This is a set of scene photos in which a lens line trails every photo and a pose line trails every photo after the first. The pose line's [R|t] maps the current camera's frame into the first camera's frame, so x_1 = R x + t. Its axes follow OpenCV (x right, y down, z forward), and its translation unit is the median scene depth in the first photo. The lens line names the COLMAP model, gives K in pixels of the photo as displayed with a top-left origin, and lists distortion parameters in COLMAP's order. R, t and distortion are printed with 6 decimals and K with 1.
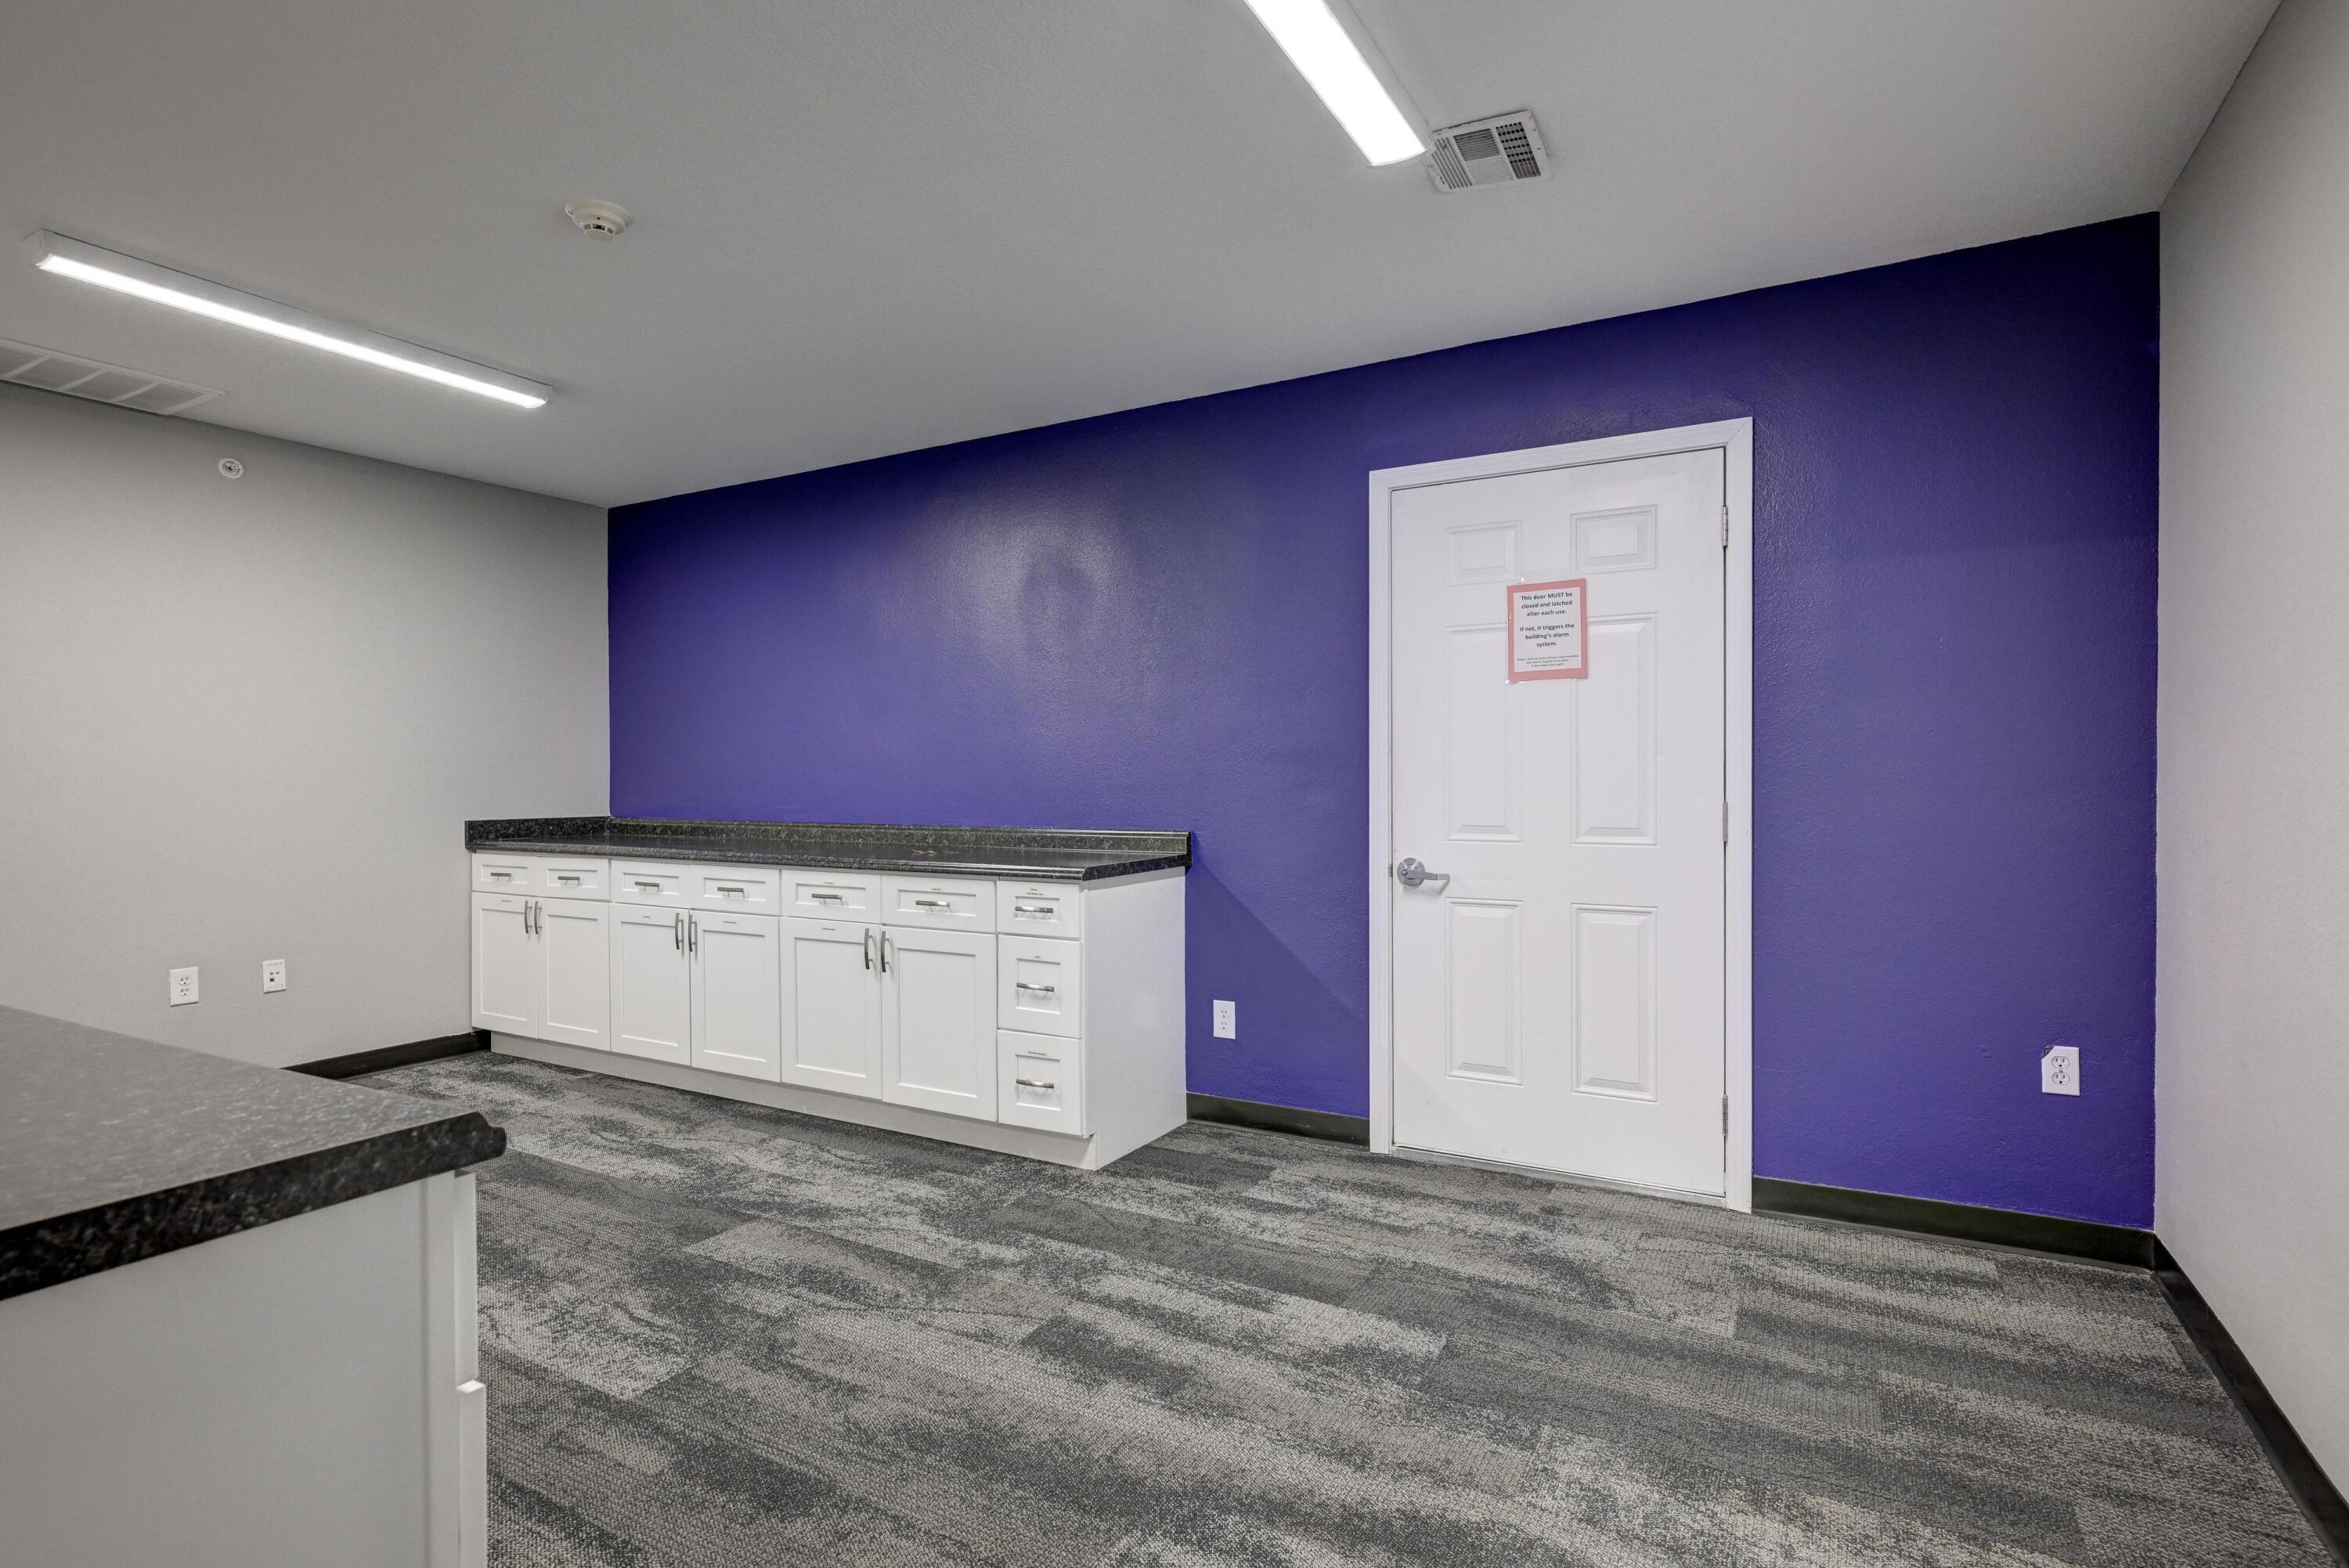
lens RADIAL K [[1139.0, 0, 1209.8], [0, 1139.0, 781.7], [0, 0, 1]] dist [-0.000124, 0.000315]
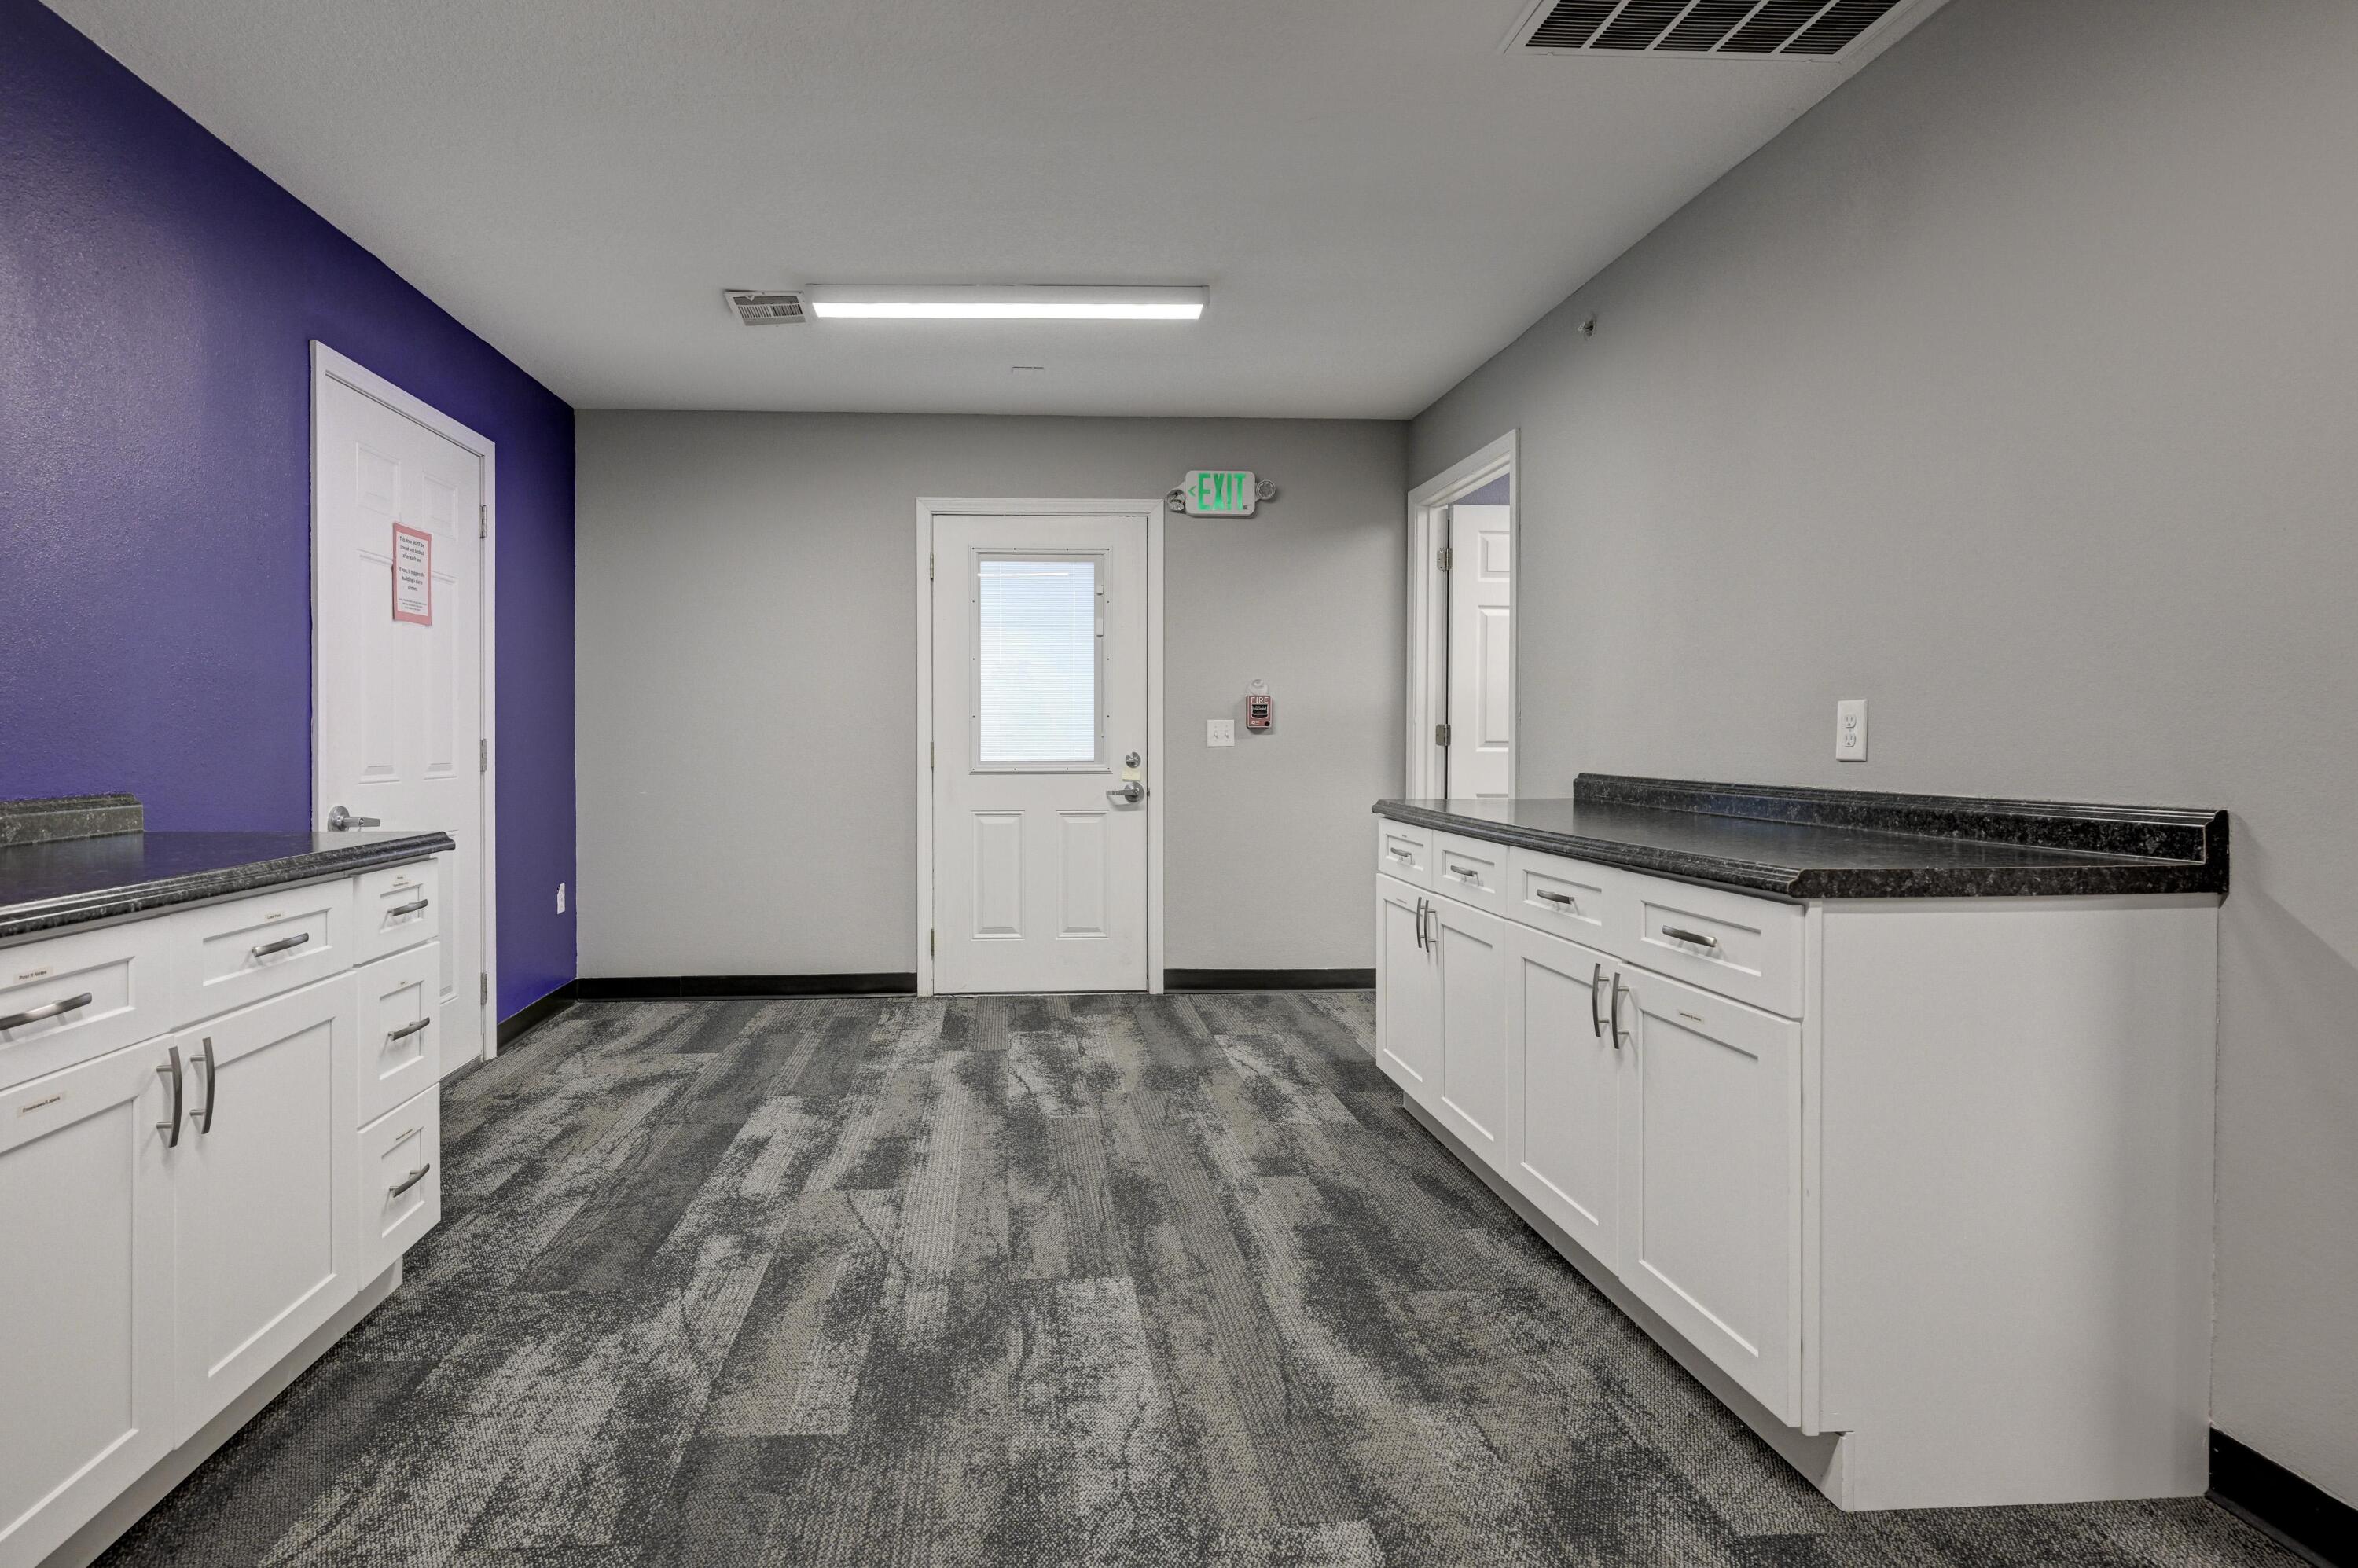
lens RADIAL K [[1162.4, 0, 1048.7], [0, 1162.4, 746.2], [0, 0, 1]] dist [-0.000823, 0.000849]
pose [[-0.505467, -0.000658, 0.862845, -0.975614], [0.005135, 0.999980, 0.003770, 0.023142], [-0.862830, 0.006336, -0.505454, 1.110133]]
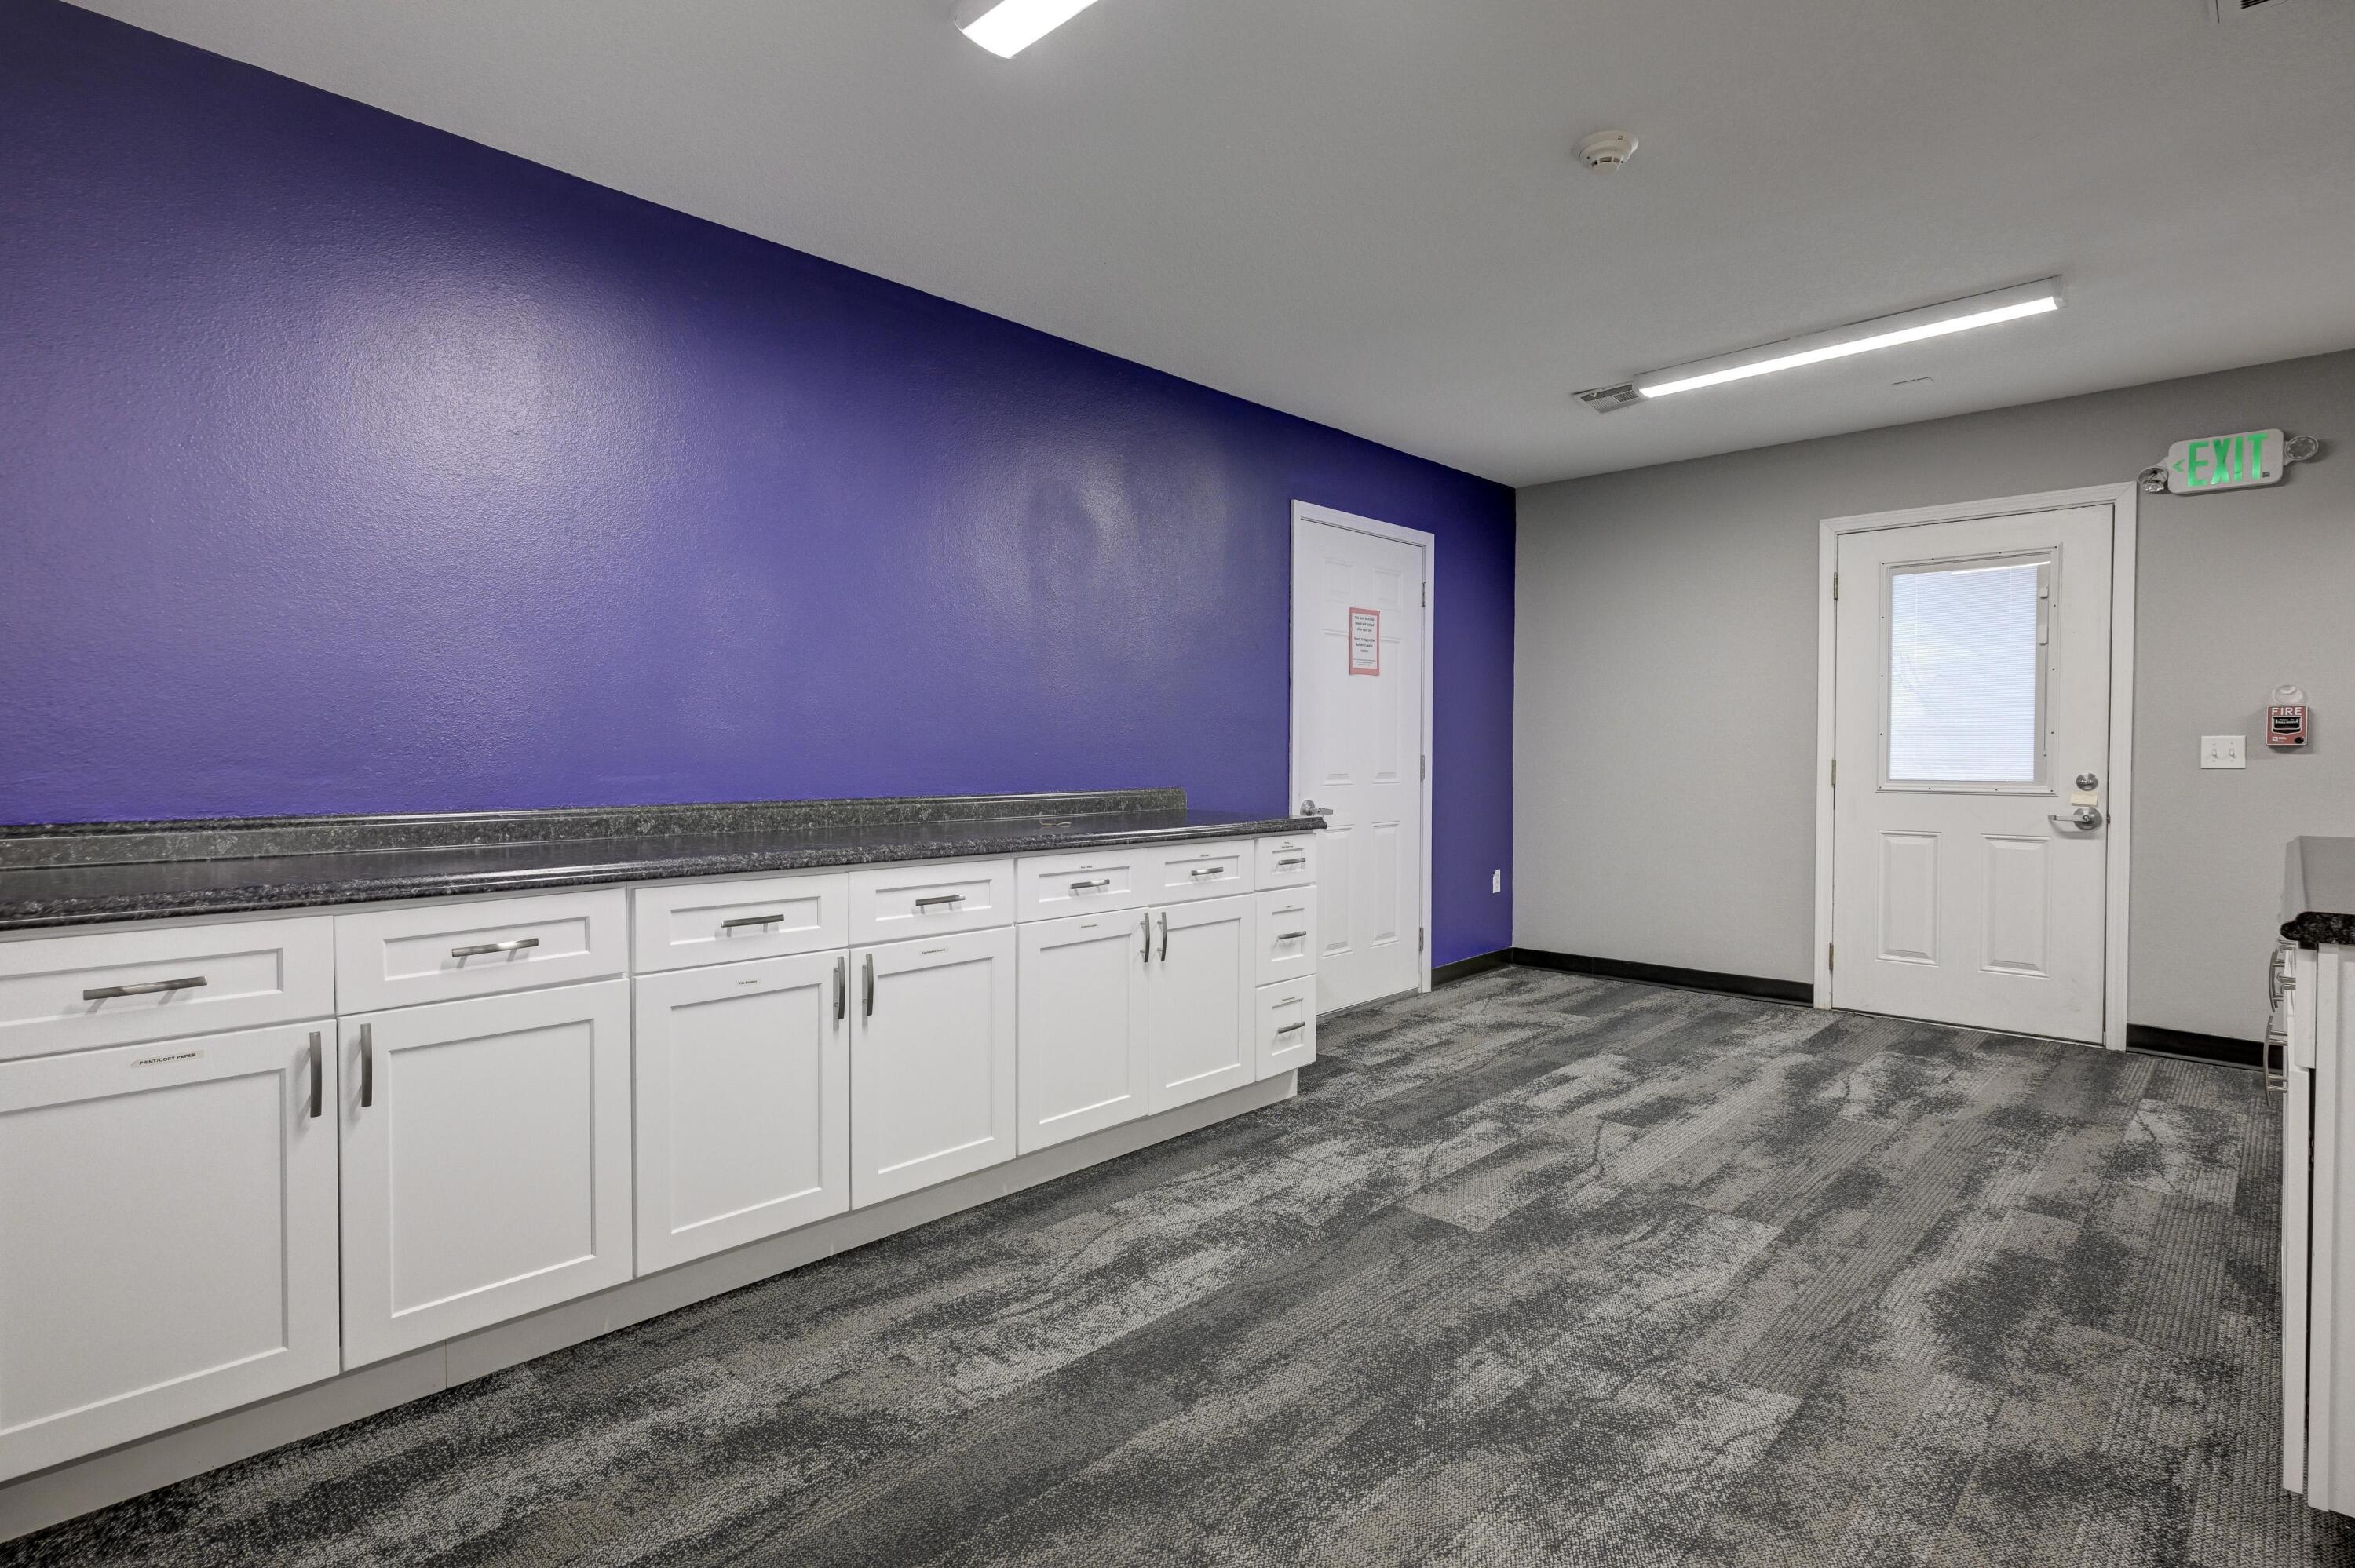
lens RADIAL K [[1137.7, 0, 1177.7], [0, 1137.7, 771.1], [0, 0, 1]] dist [-0.000635, 0.000828]
pose [[0.270146, -0.014256, 0.962714, -1.290514], [-0.000326, 0.999889, 0.014898, 0.015132], [-0.962819, -0.004339, 0.270112, 0.892353]]
